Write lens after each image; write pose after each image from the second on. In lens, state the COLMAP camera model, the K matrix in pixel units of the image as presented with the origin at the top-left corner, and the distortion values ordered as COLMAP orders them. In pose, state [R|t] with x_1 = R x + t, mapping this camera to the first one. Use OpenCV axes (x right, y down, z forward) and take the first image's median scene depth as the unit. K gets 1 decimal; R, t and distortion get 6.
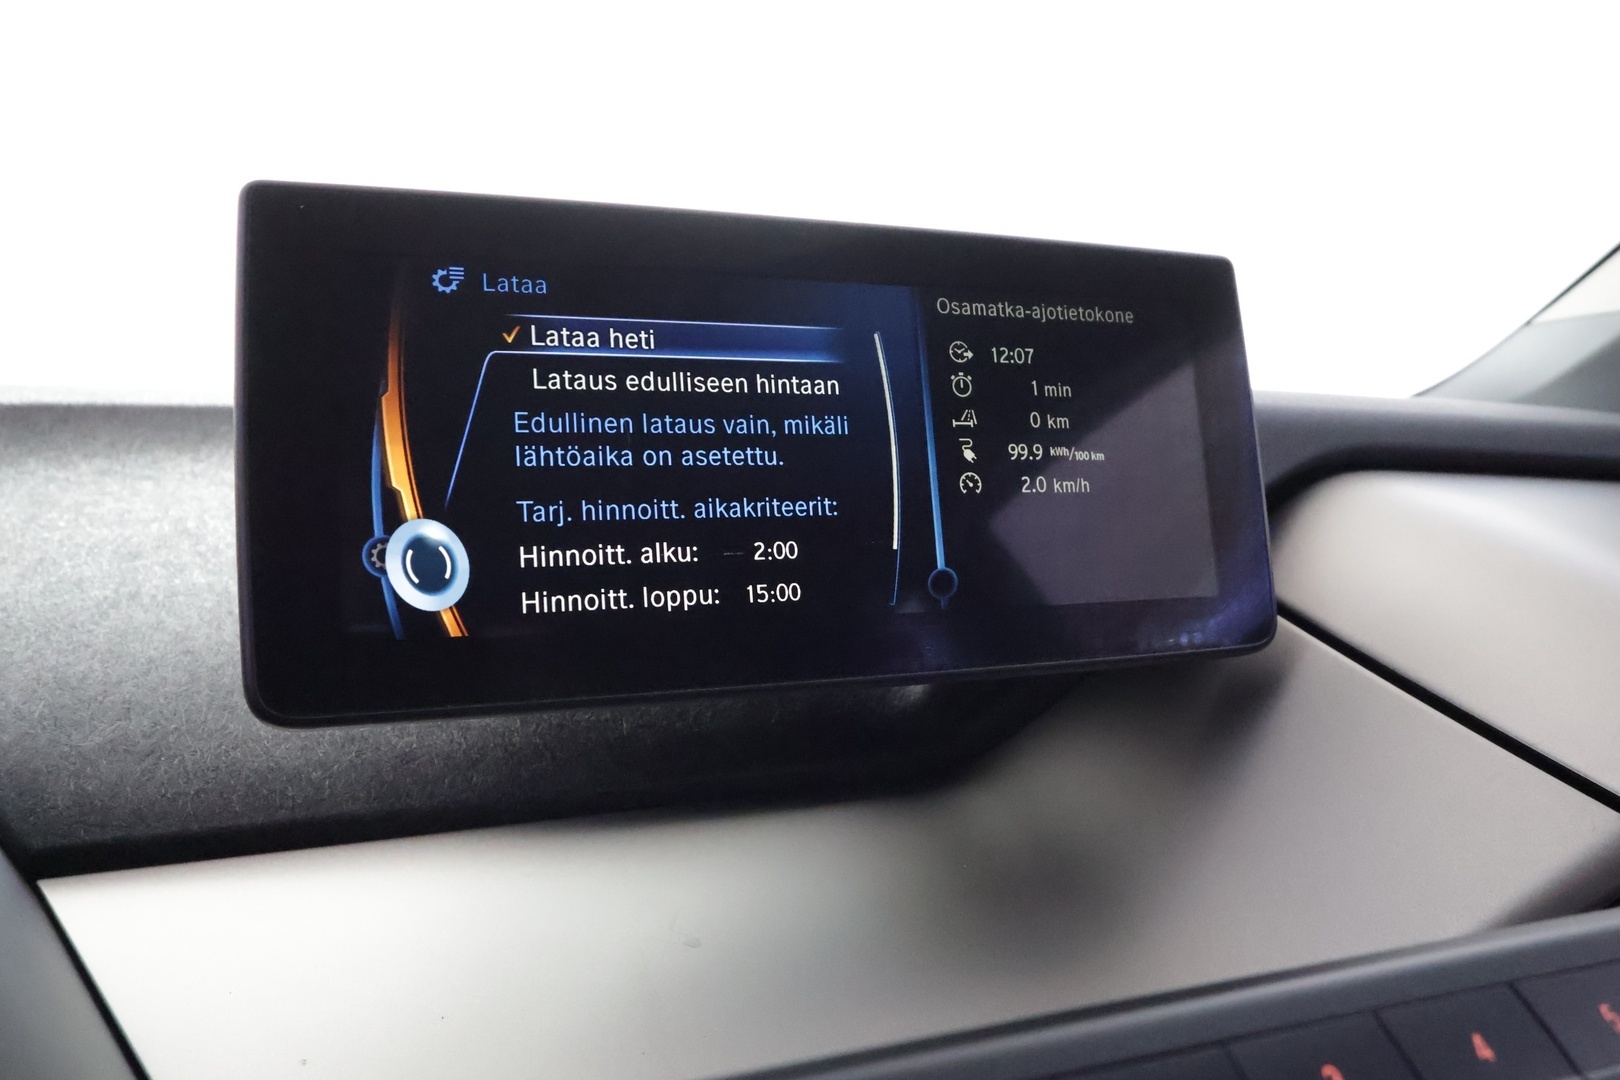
lens RADIAL K [[1100.7, 0, 803.4], [0, 1100.7, 523.1], [0, 0, 1]] dist [0.003197, 0.004071]
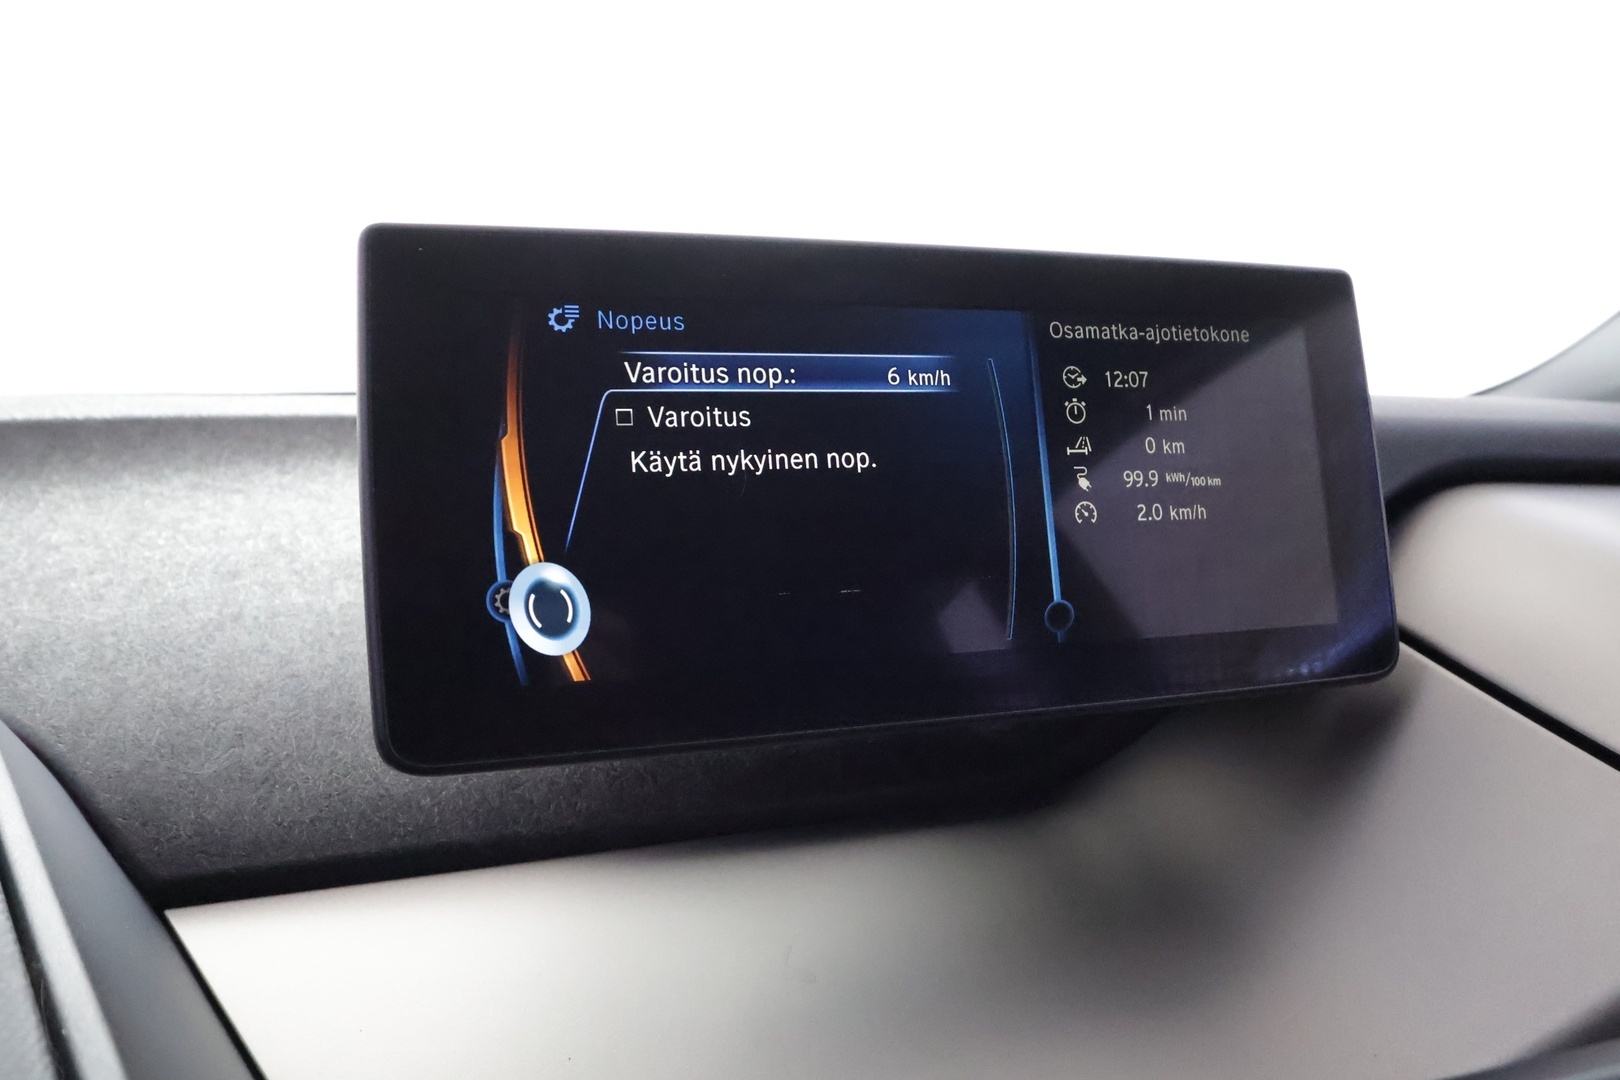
lens RADIAL K [[1100.7, 0, 803.4], [0, 1100.7, 523.1], [0, 0, 1]] dist [0.003197, 0.004071]
pose [[0.999260, -0.006151, -0.037956, -0.057670], [0.006987, 0.999735, 0.021933, -0.046723], [0.037811, -0.022182, 0.999039, 0.012494]]
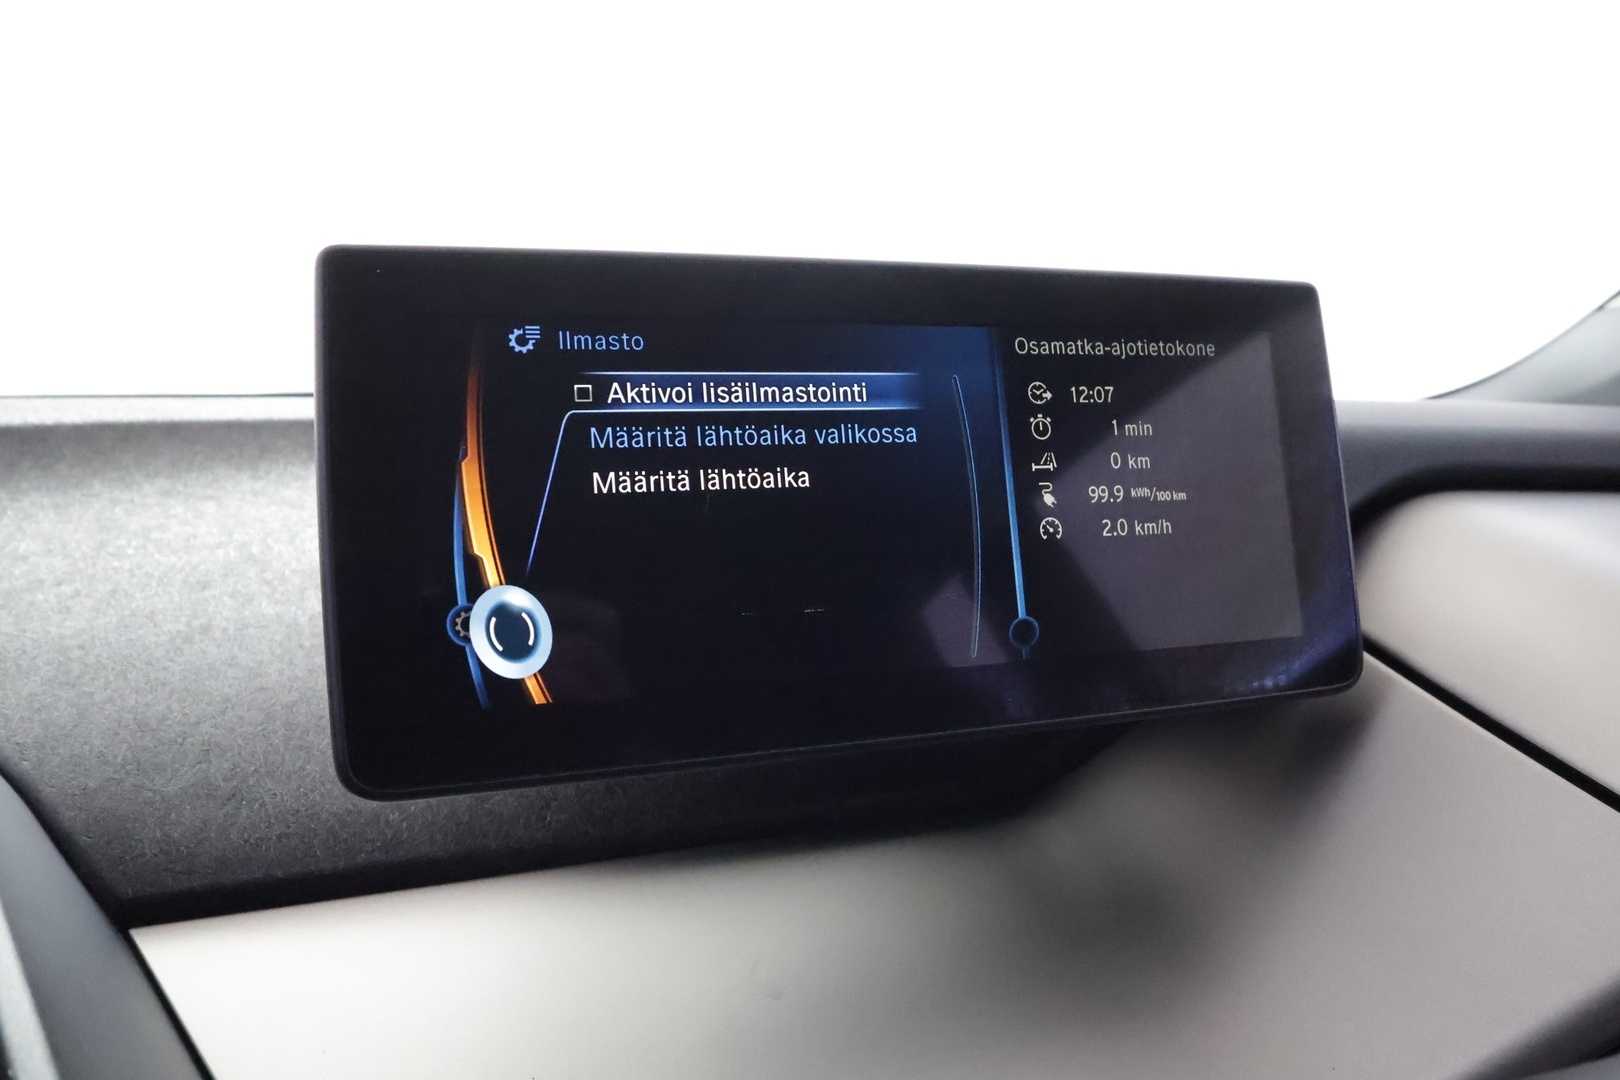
lens RADIAL K [[1100.7, 0, 803.4], [0, 1100.7, 523.1], [0, 0, 1]] dist [0.003197, 0.004071]
pose [[0.999566, -0.008627, -0.028184, -0.037945], [0.009554, 0.999412, 0.032919, -0.070437], [0.027883, -0.033174, 0.999061, 0.013915]]
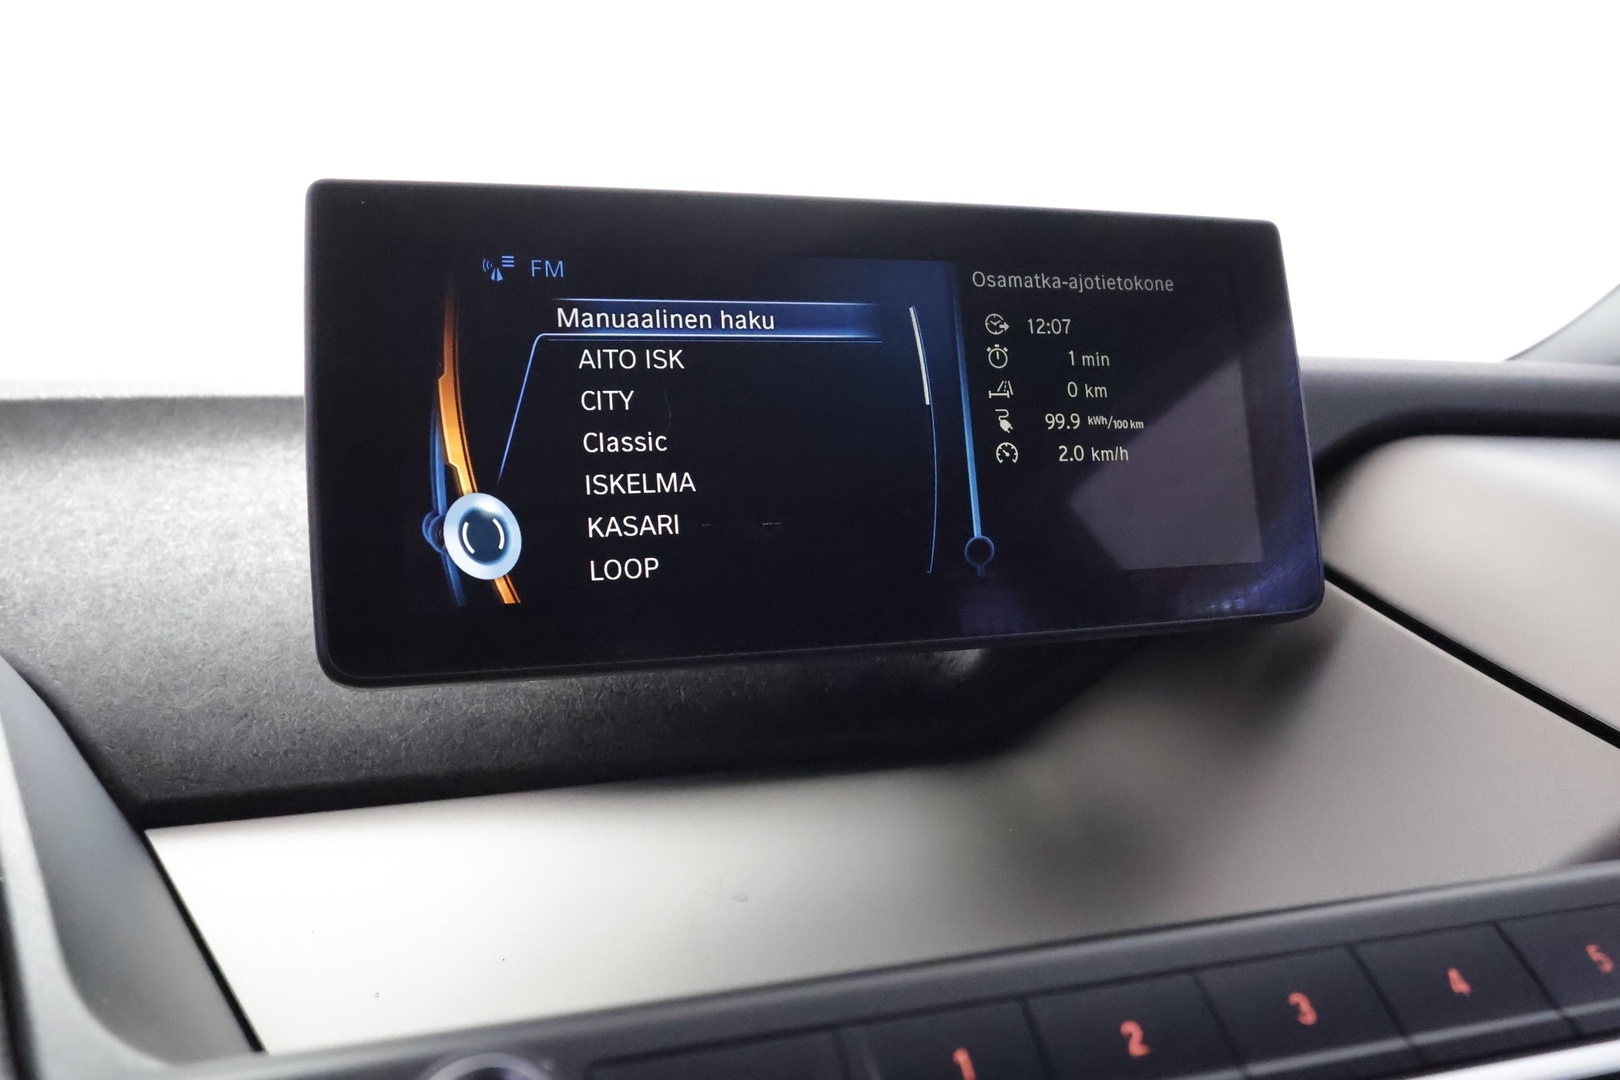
lens RADIAL K [[1100.7, 0, 803.4], [0, 1100.7, 523.1], [0, 0, 1]] dist [0.003197, 0.004071]
pose [[0.996789, -0.011319, -0.079268, 0.041339], [0.012500, 0.999818, 0.014426, 0.010883], [0.079091, -0.015370, 0.996749, -0.028950]]
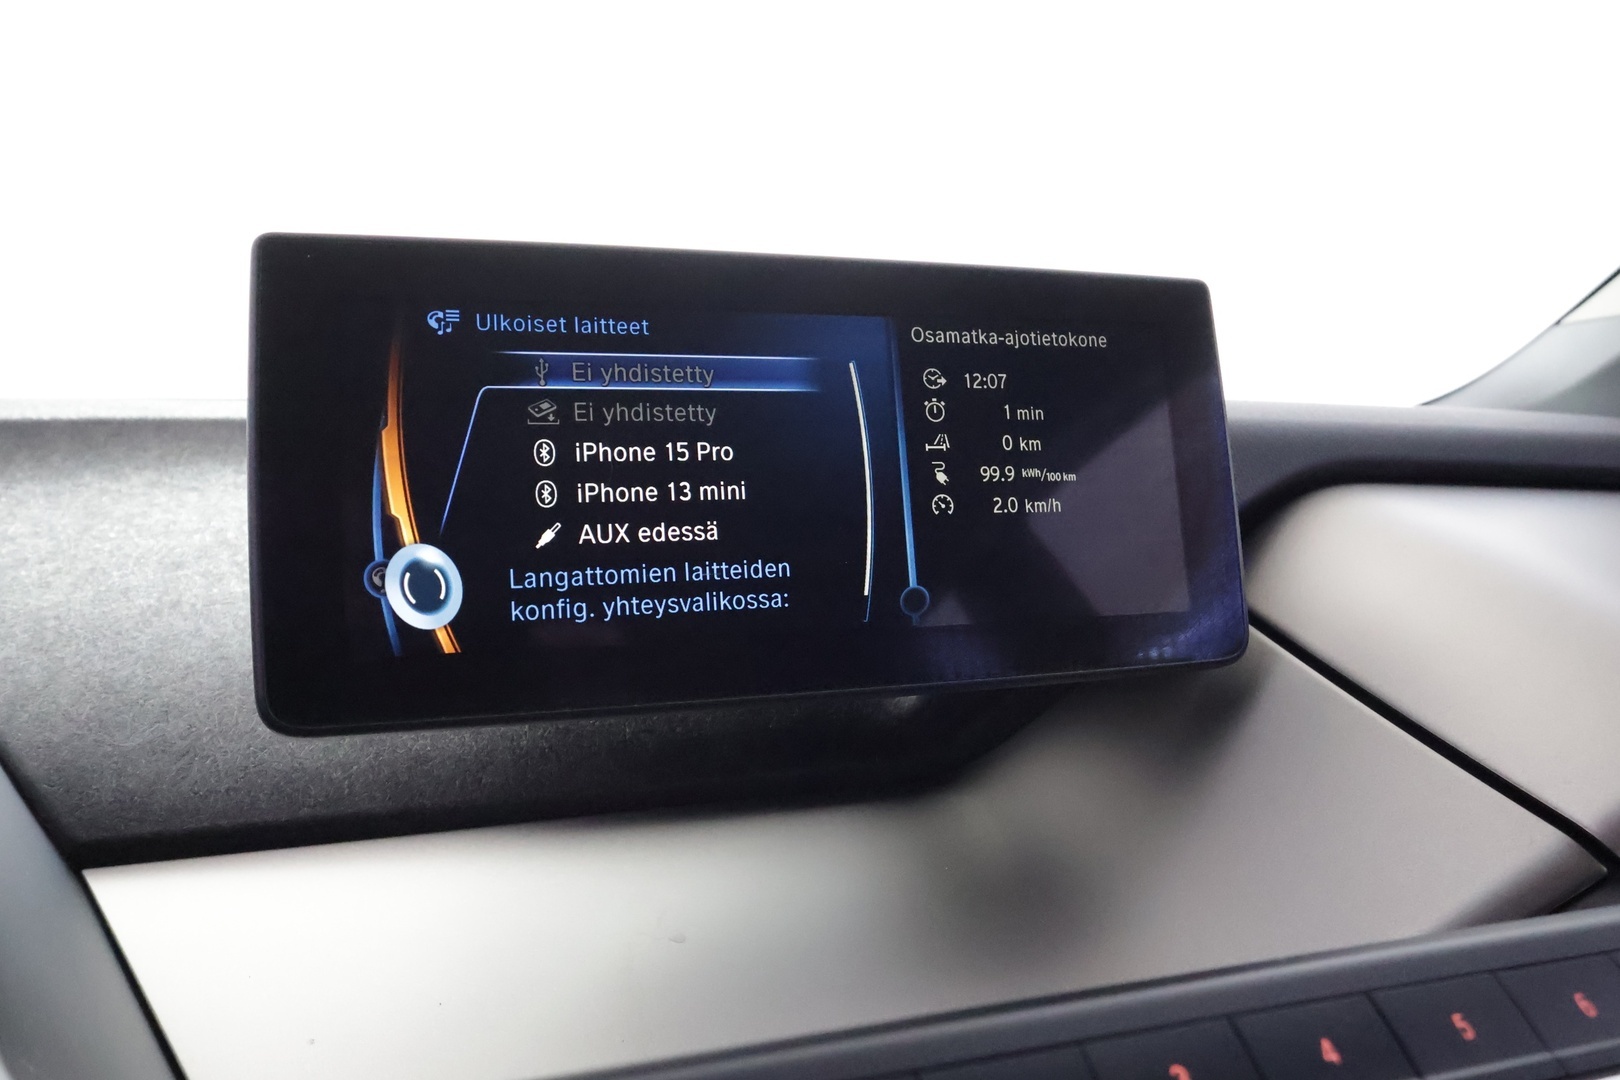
lens RADIAL K [[1100.7, 0, 803.4], [0, 1100.7, 523.1], [0, 0, 1]] dist [0.003197, 0.004071]
pose [[0.998866, -0.000698, -0.047600, 0.064784], [0.001119, 0.999960, 0.008820, -0.026107], [0.047592, -0.008864, 0.998828, -0.049160]]
